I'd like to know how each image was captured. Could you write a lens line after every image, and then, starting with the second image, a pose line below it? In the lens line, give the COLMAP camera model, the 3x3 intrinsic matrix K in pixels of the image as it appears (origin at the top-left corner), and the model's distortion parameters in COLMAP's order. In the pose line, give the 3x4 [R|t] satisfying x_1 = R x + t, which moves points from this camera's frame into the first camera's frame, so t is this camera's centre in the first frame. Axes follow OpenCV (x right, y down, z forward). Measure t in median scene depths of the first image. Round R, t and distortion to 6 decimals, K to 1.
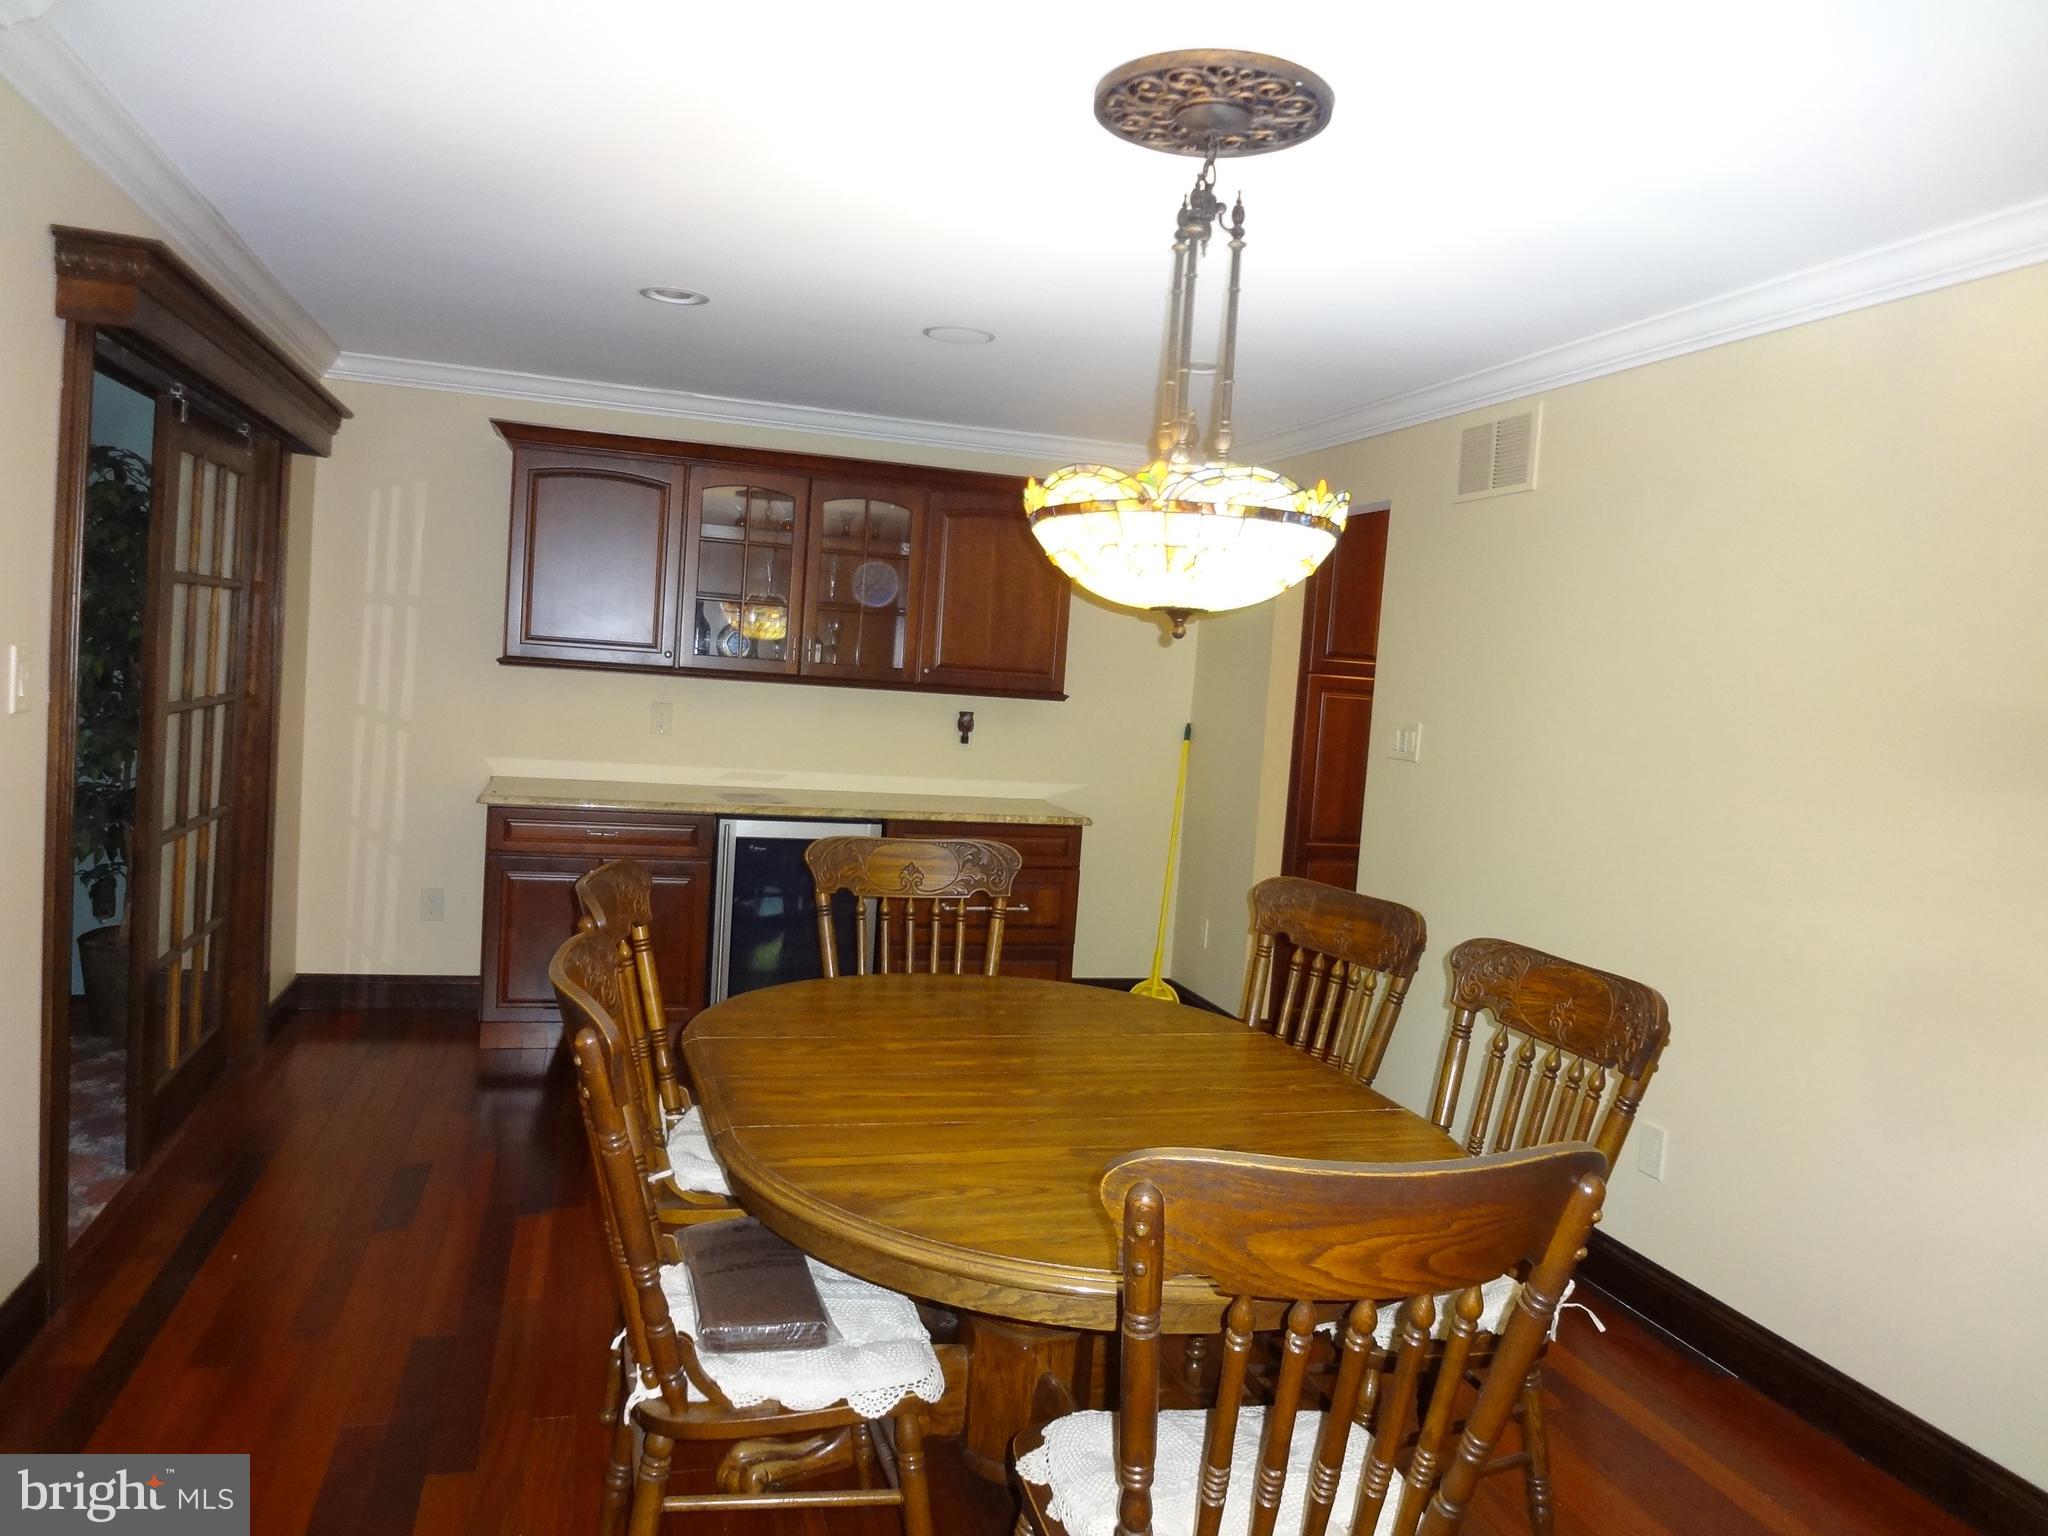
lens RADIAL K [[1508.4, 0, 1024.0], [0, 1508.4, 768.0], [0, 0, 1]] dist [-0.003958, 0.001435]
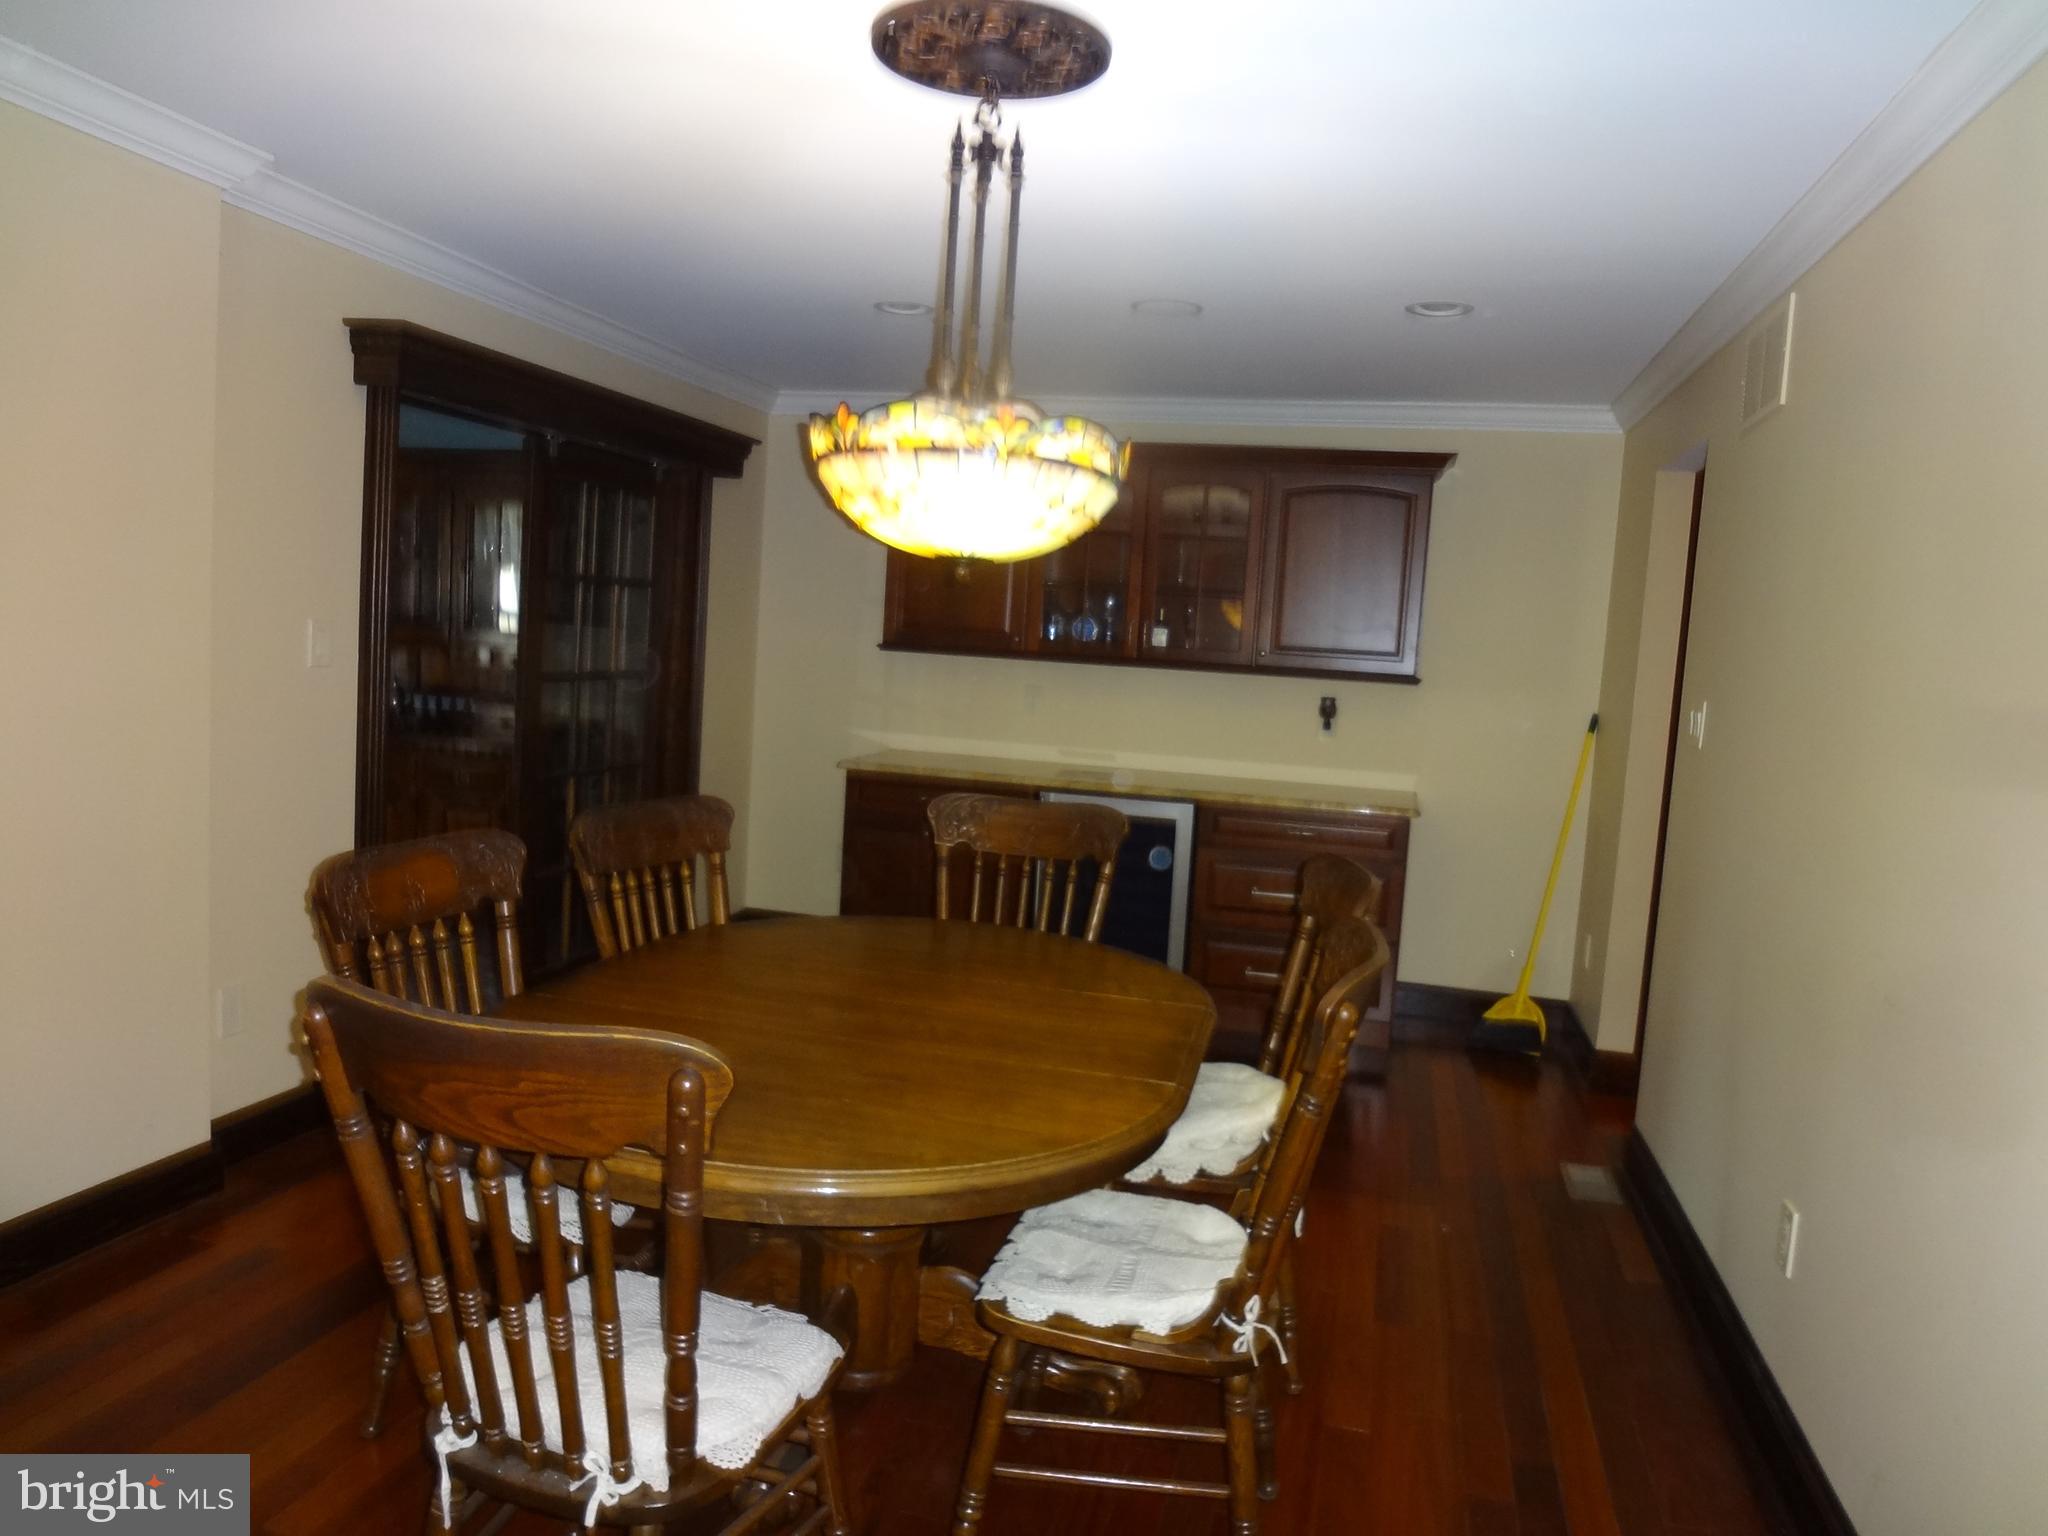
lens RADIAL K [[1508.4, 0, 1024.0], [0, 1508.4, 768.0], [0, 0, 1]] dist [-0.003958, 0.001435]
pose [[0.846929, 0.029030, -0.530913, 0.644629], [-0.036902, 0.999310, -0.004226, 0.040051], [0.530424, 0.023171, 0.847416, 0.155461]]
